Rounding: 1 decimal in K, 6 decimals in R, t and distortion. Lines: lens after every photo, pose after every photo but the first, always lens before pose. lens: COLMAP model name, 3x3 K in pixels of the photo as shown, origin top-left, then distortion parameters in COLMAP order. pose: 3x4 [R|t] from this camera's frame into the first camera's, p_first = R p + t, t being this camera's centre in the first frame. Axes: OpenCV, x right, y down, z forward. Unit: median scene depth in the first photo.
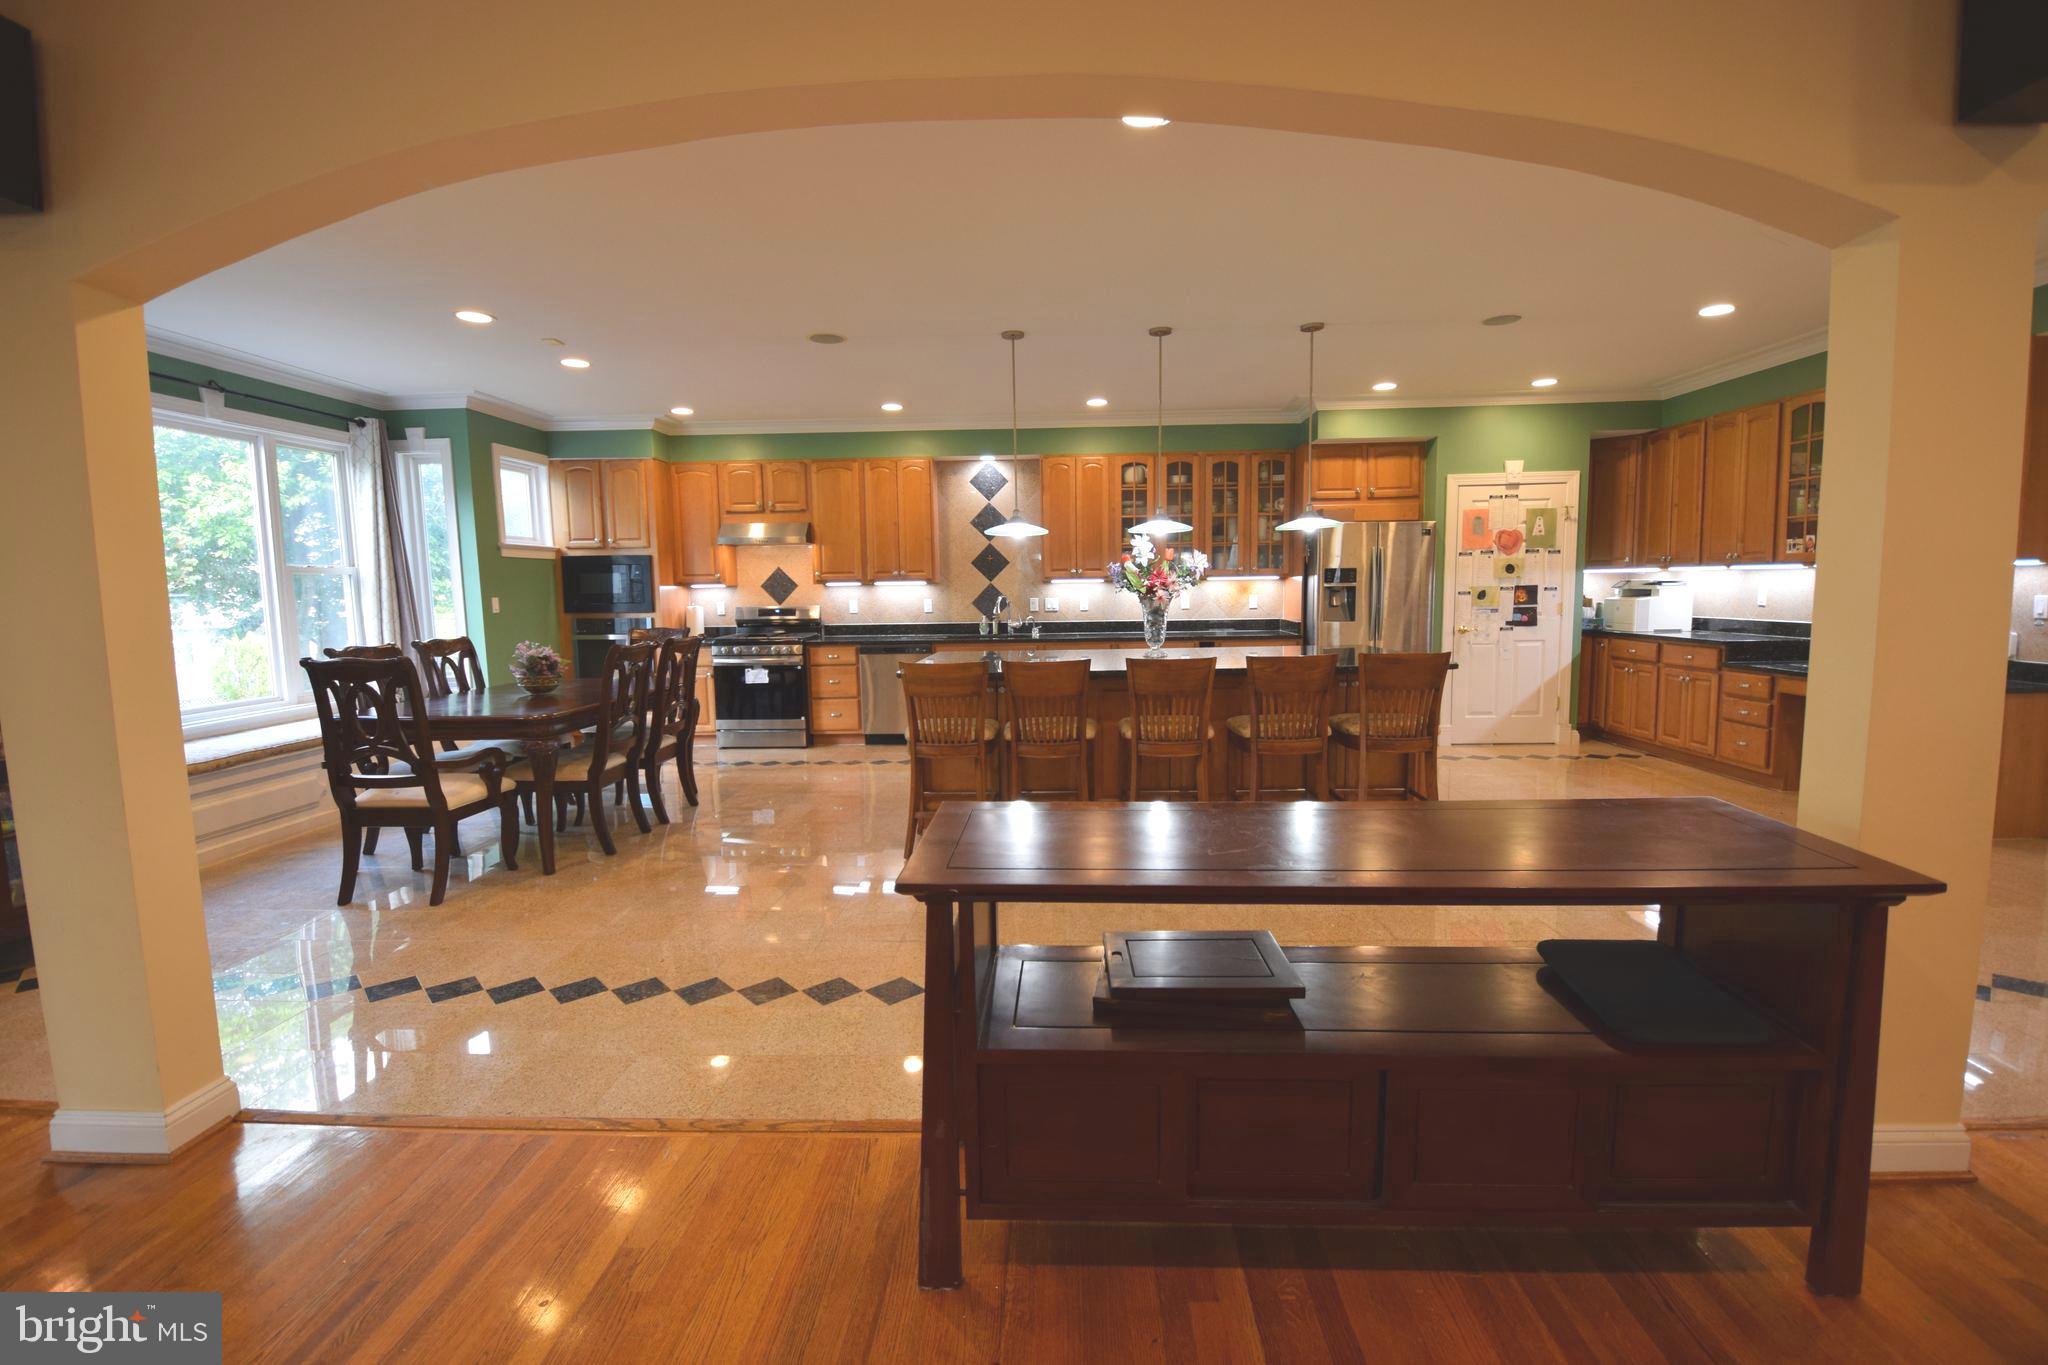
lens RADIAL K [[895.0, 0, 1027.5], [0, 895.0, 675.8], [0, 0, 1]] dist [0.017678, -0.023543]
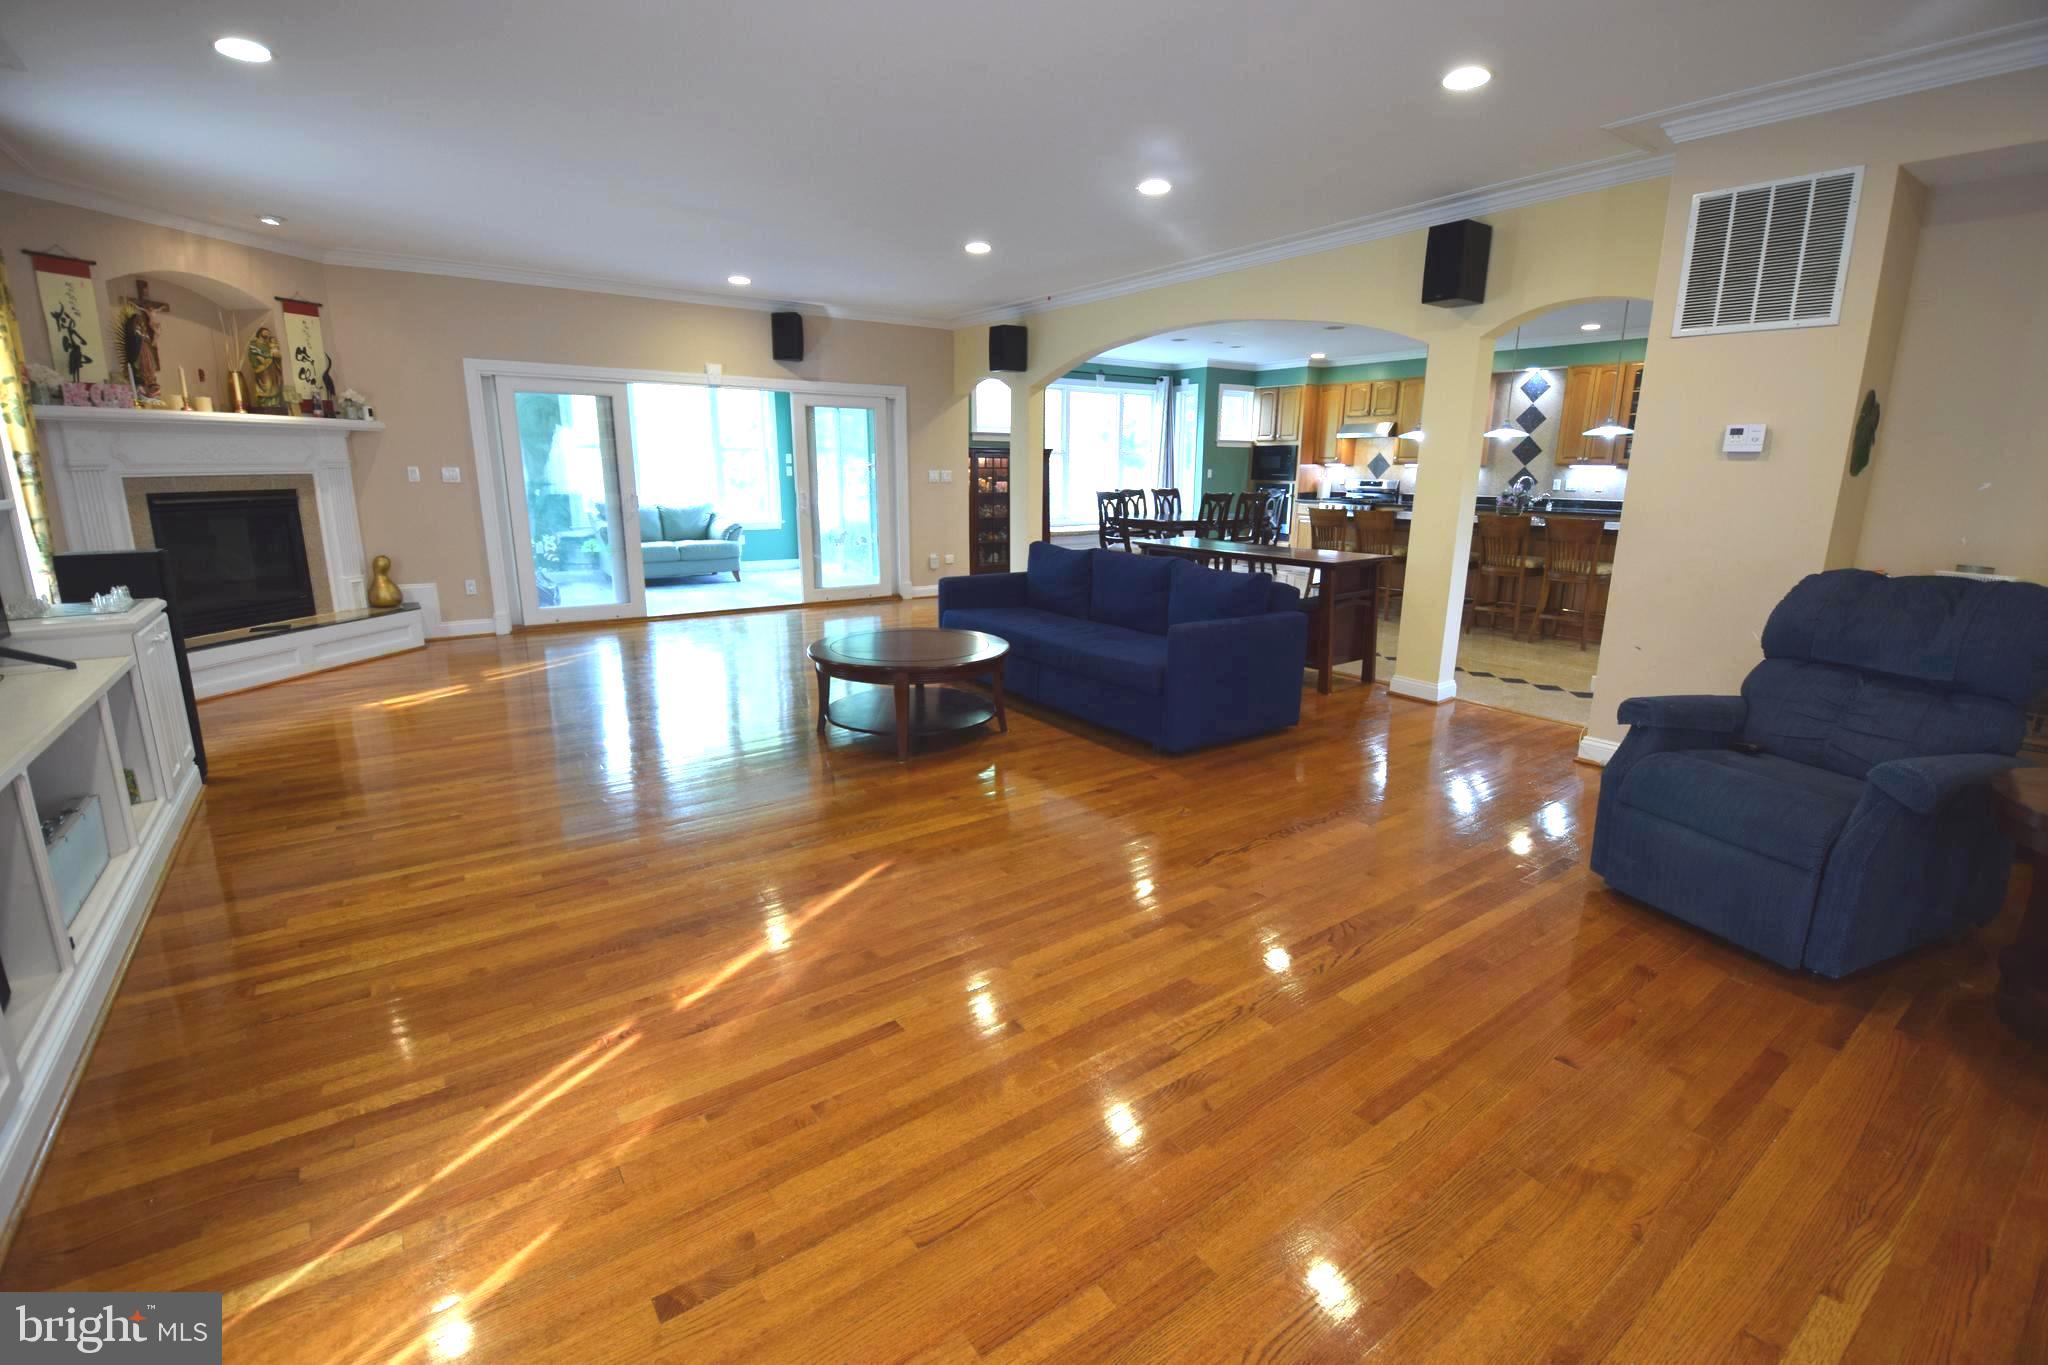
lens RADIAL K [[895.0, 0, 1027.5], [0, 895.0, 675.8], [0, 0, 1]] dist [0.017678, -0.023543]
pose [[0.619239, 0.200102, -0.759278, 0.637680], [-0.093658, 0.978903, 0.181598, 0.028817], [0.779597, -0.041340, 0.624916, -0.454100]]
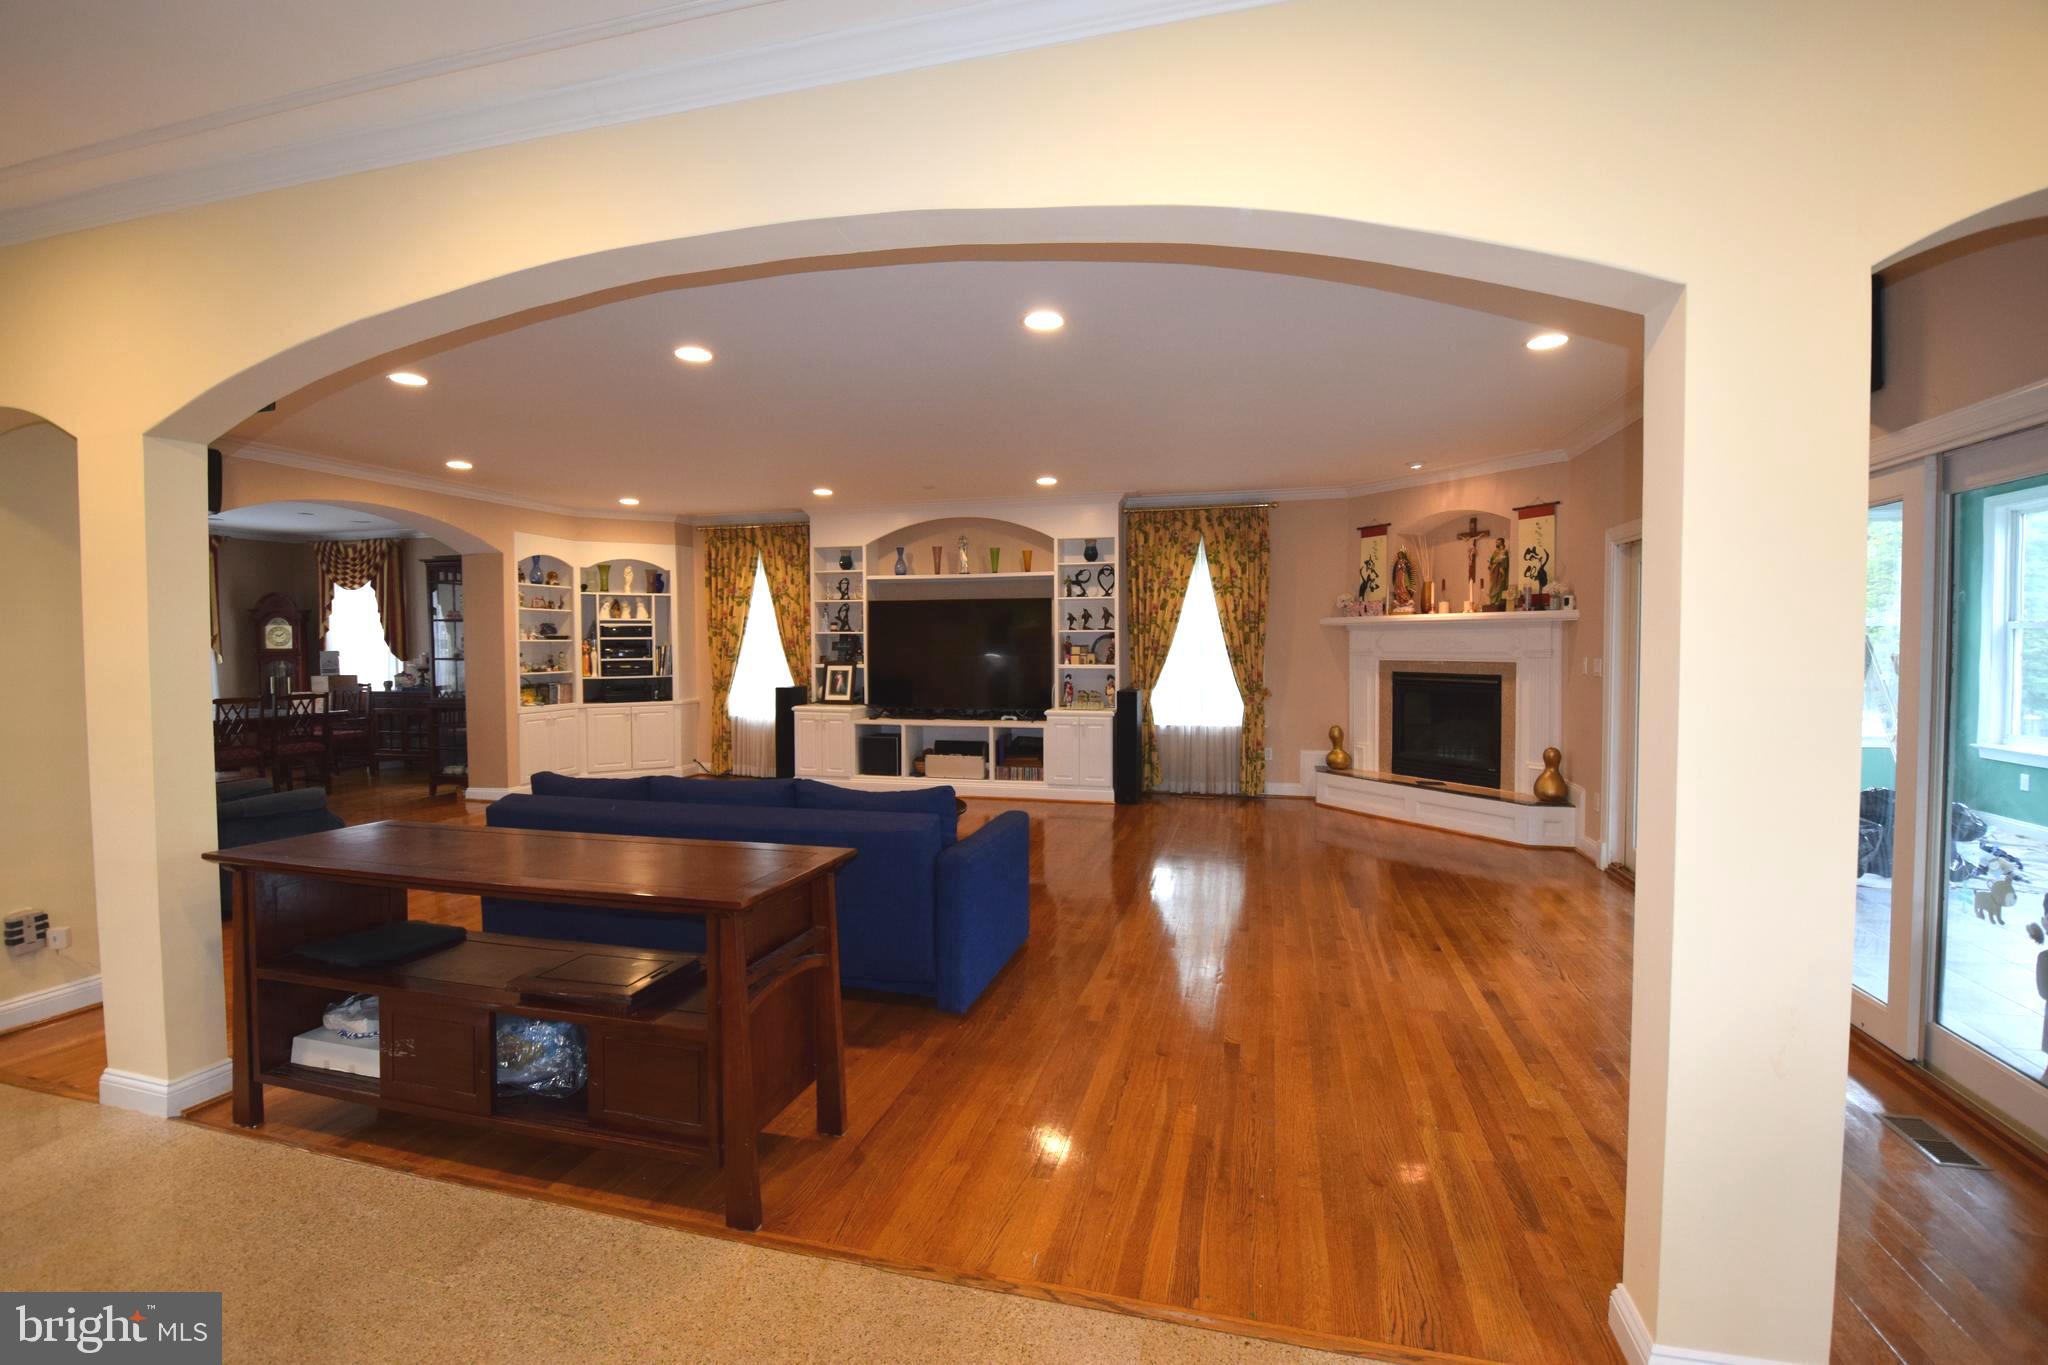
lens RADIAL K [[895.0, 0, 1027.5], [0, 895.0, 675.8], [0, 0, 1]] dist [0.017678, -0.023543]
pose [[-0.975540, 0.013163, 0.219426, -0.184612], [0.041464, 0.991305, 0.124878, -0.062801], [-0.215875, 0.130921, -0.967604, 0.556949]]
